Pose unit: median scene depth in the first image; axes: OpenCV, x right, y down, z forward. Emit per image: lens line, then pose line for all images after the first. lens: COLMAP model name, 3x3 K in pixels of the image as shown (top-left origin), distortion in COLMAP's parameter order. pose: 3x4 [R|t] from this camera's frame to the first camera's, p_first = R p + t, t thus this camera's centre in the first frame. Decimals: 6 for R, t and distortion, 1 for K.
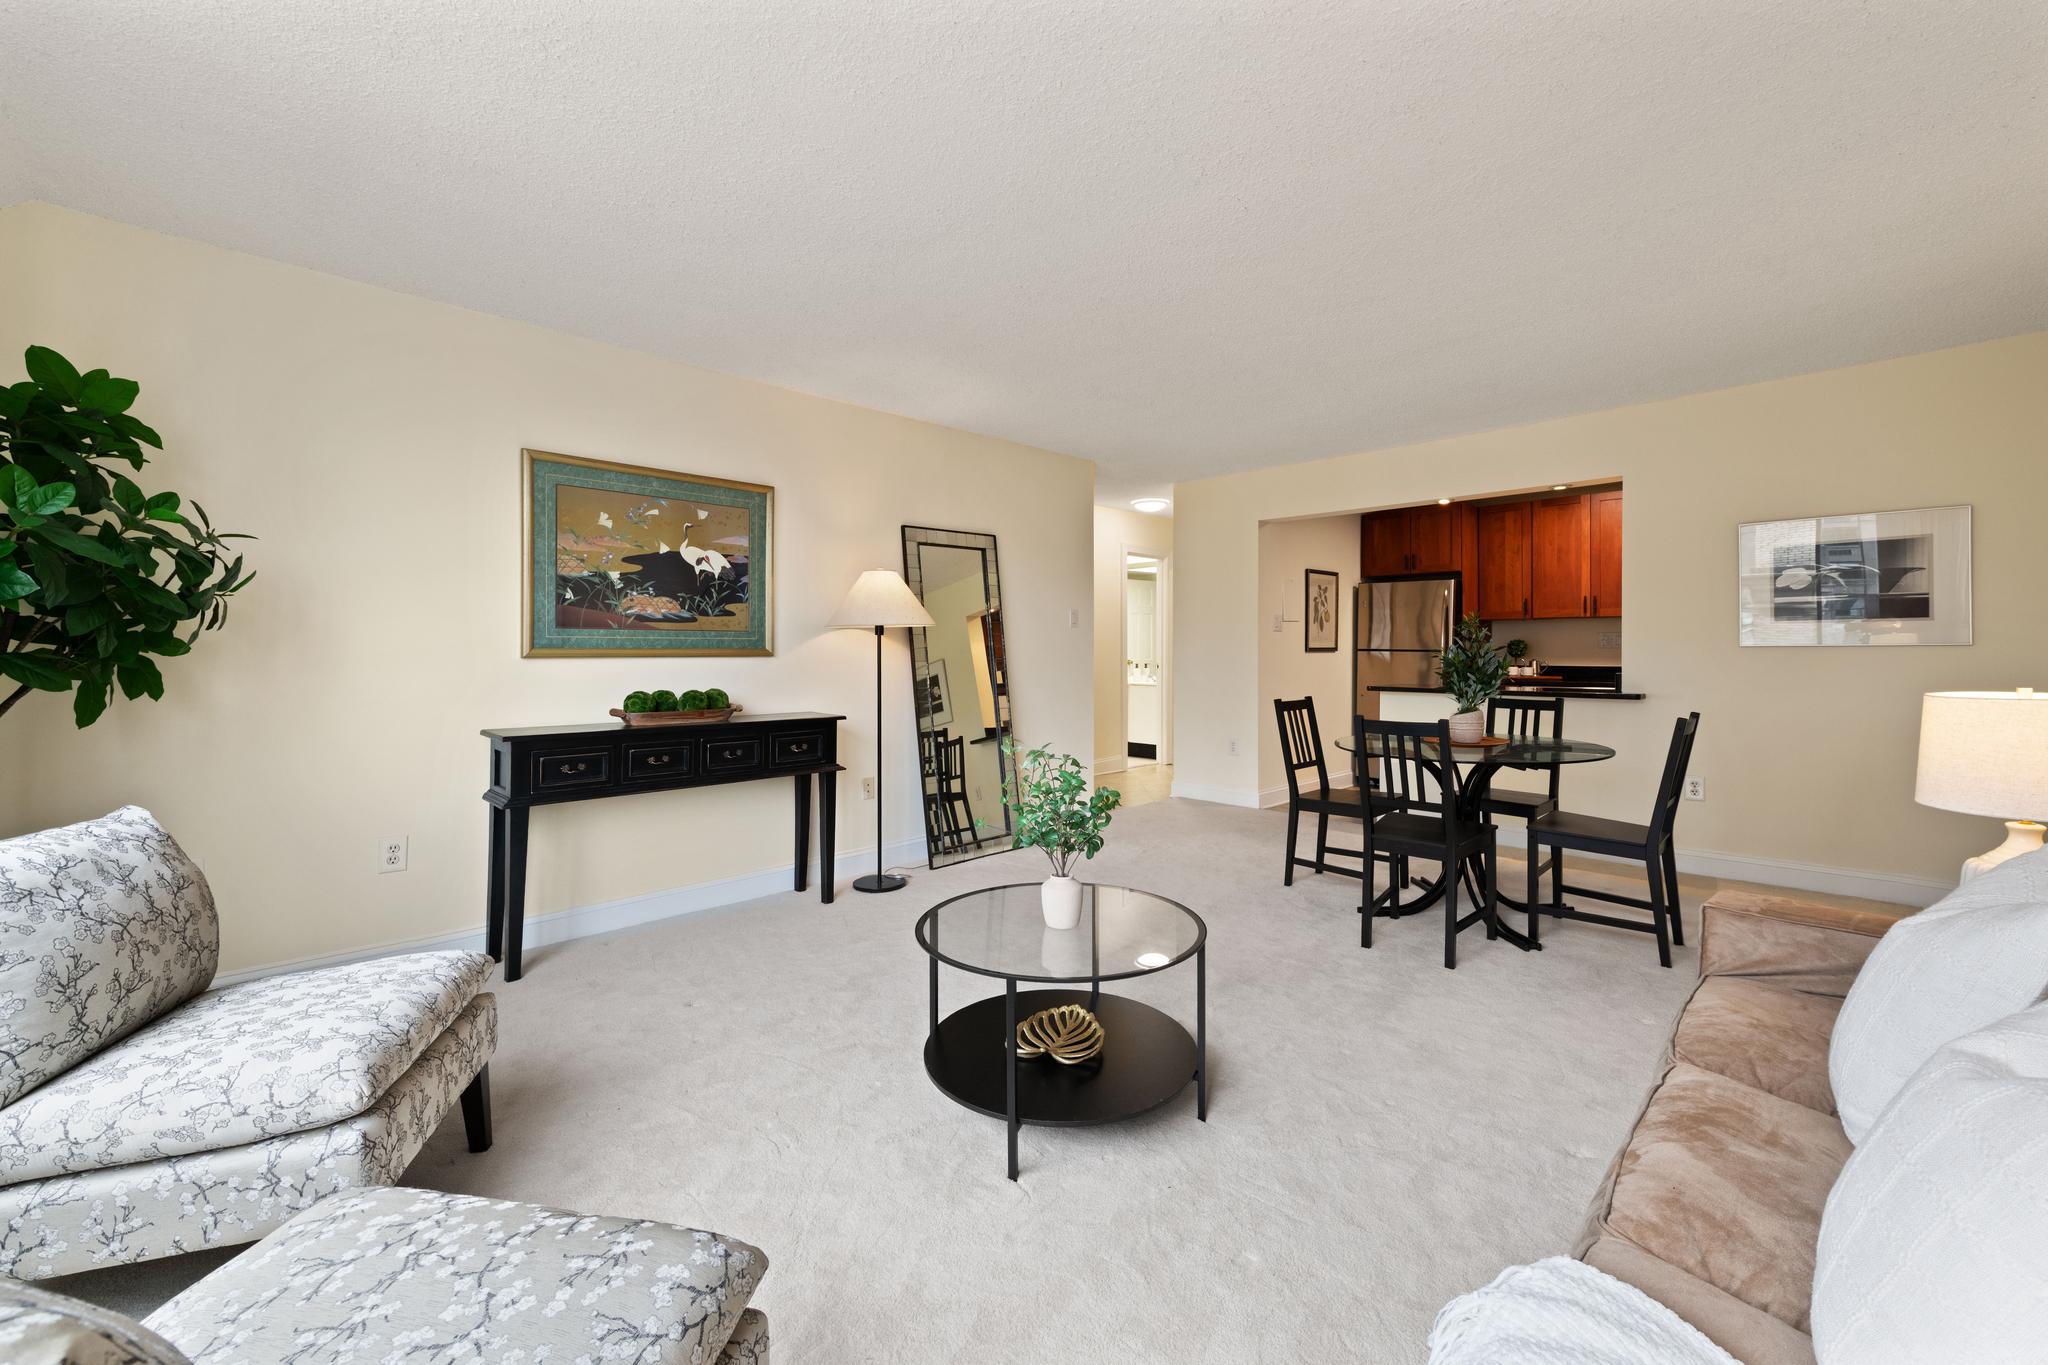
lens RADIAL K [[828.0, 0, 1036.3], [0, 828.0, 651.0], [0, 0, 1]] dist [0.013658, -0.004499]
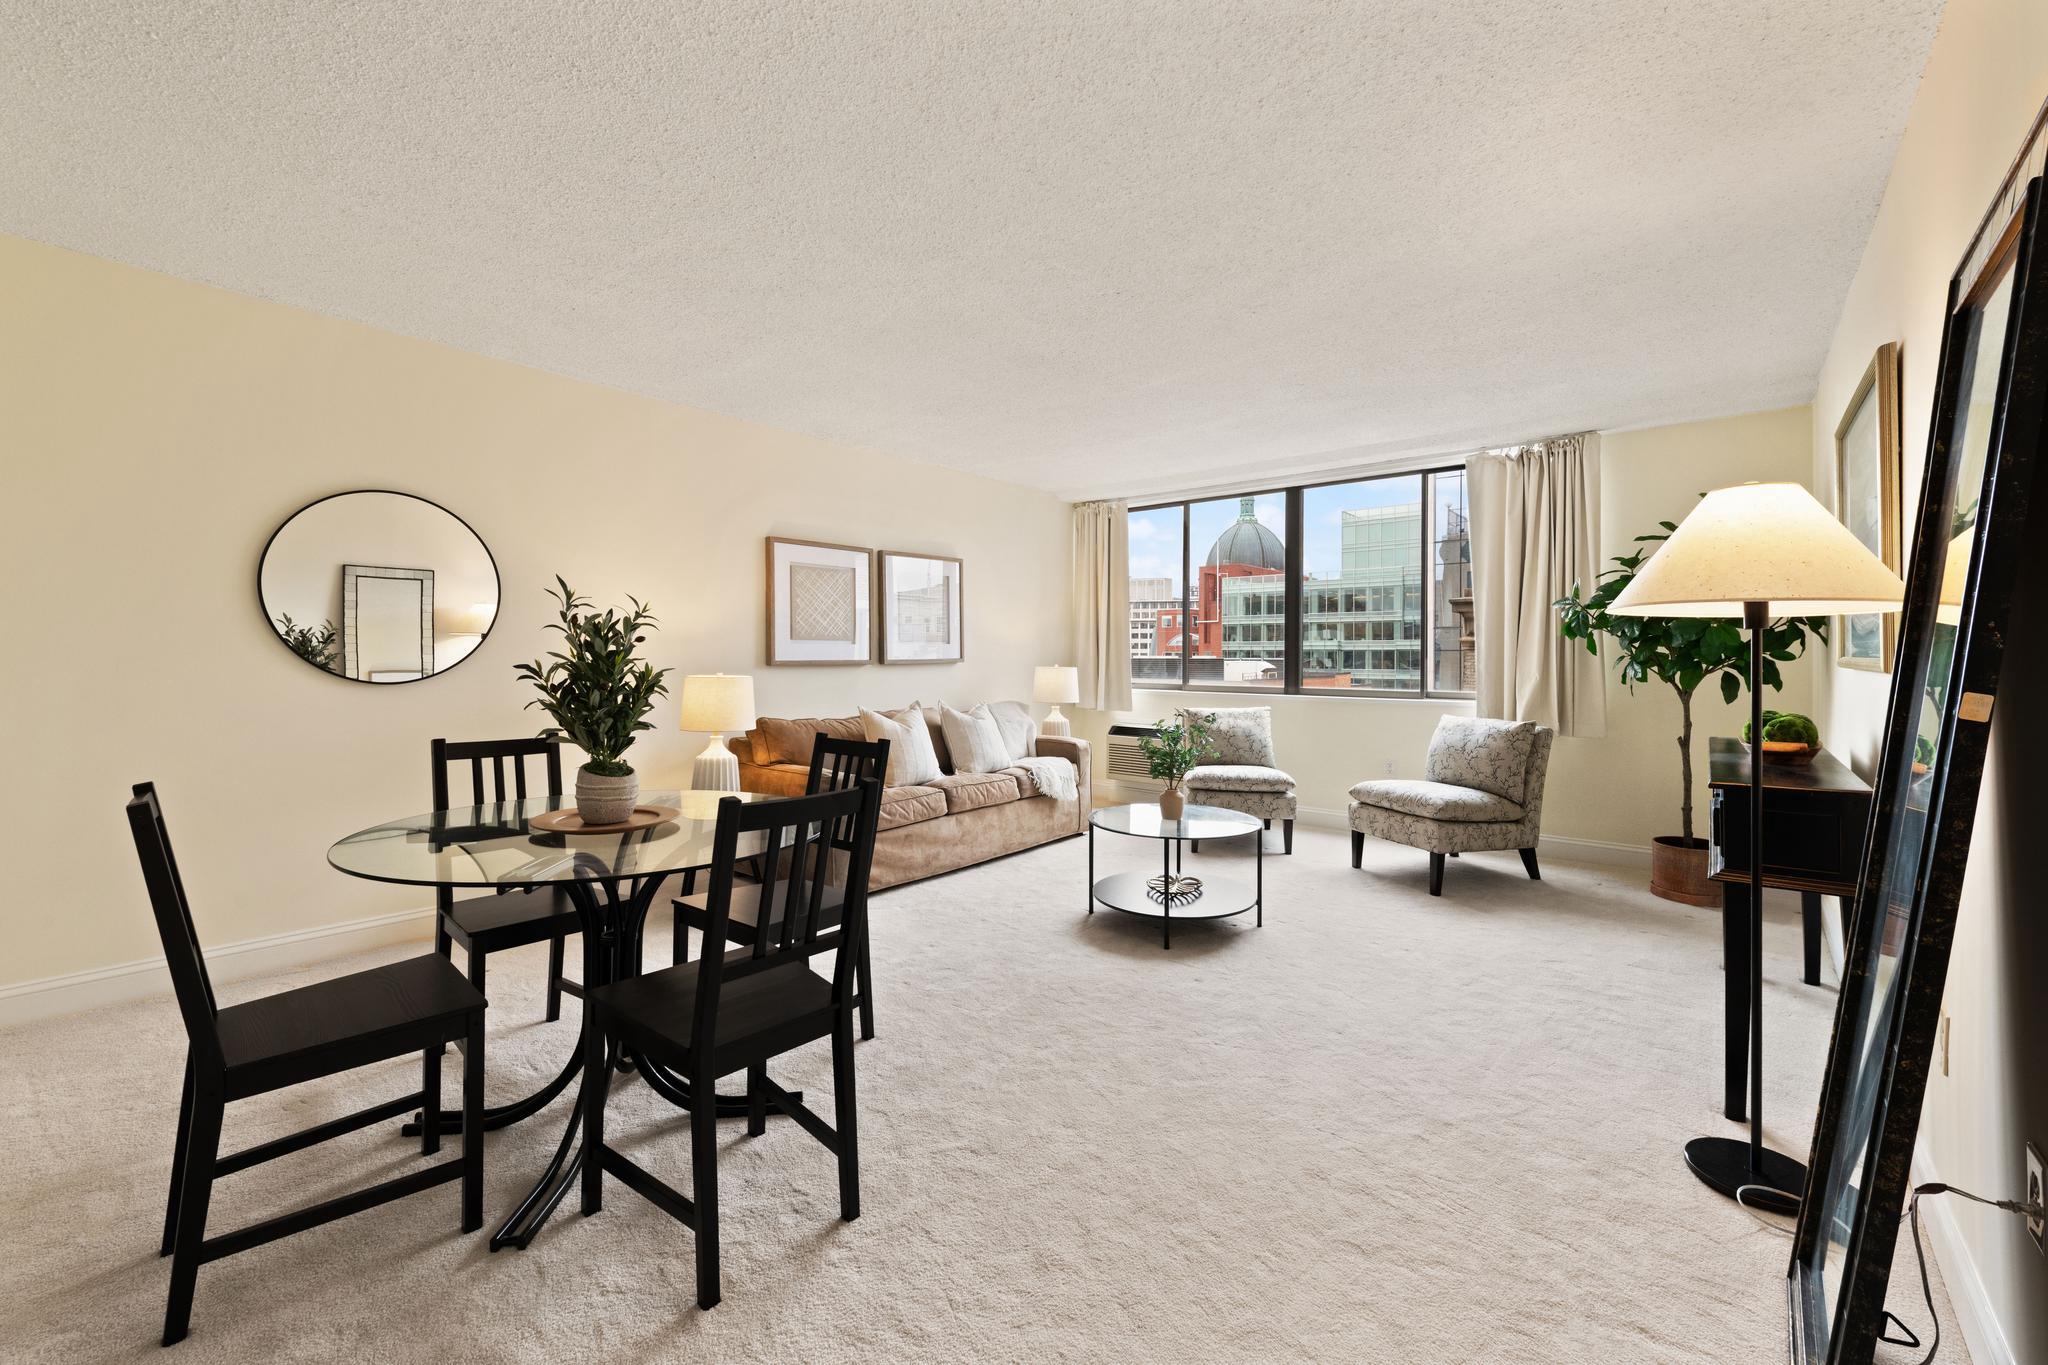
lens RADIAL K [[828.0, 0, 1039.9], [0, 828.0, 657.2], [0, 0, 1]] dist [0.013658, -0.004499]
pose [[-0.995509, -0.000766, -0.094665, 0.240135], [-0.001585, 0.999962, 0.008575, -0.006741], [0.094655, 0.008686, -0.995472, 1.389386]]
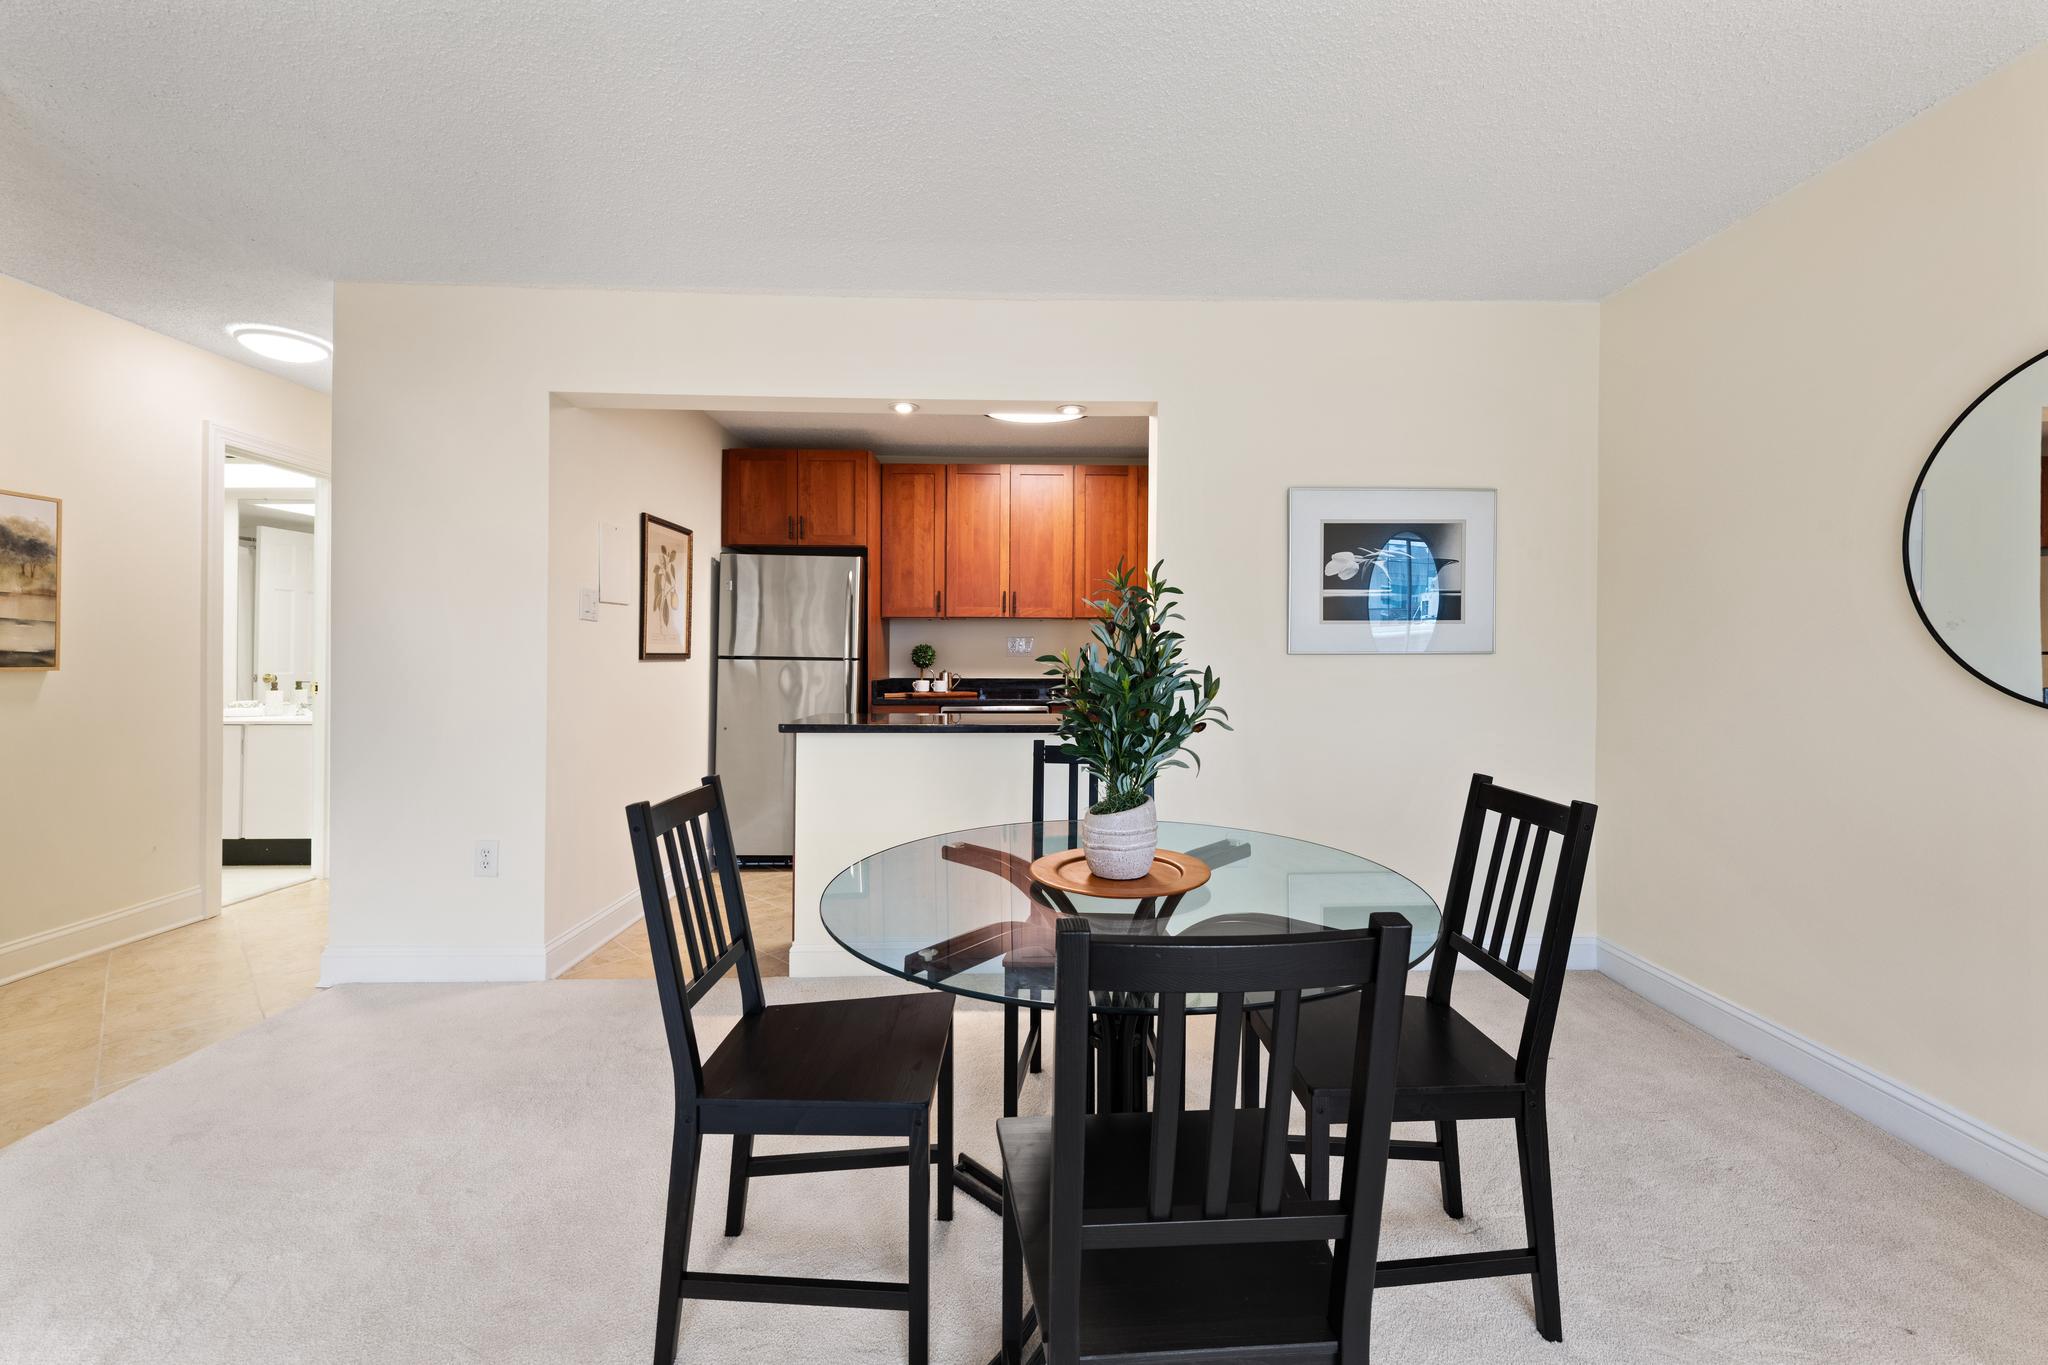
lens RADIAL K [[828.0, 0, 1035.1], [0, 828.0, 661.7], [0, 0, 1]] dist [0.013658, -0.004499]
pose [[0.690746, 0.002232, 0.723094, 0.158496], [-0.003452, 0.999994, 0.000210, 0.001669], [-0.723089, -0.002641, 0.690749, 0.643874]]
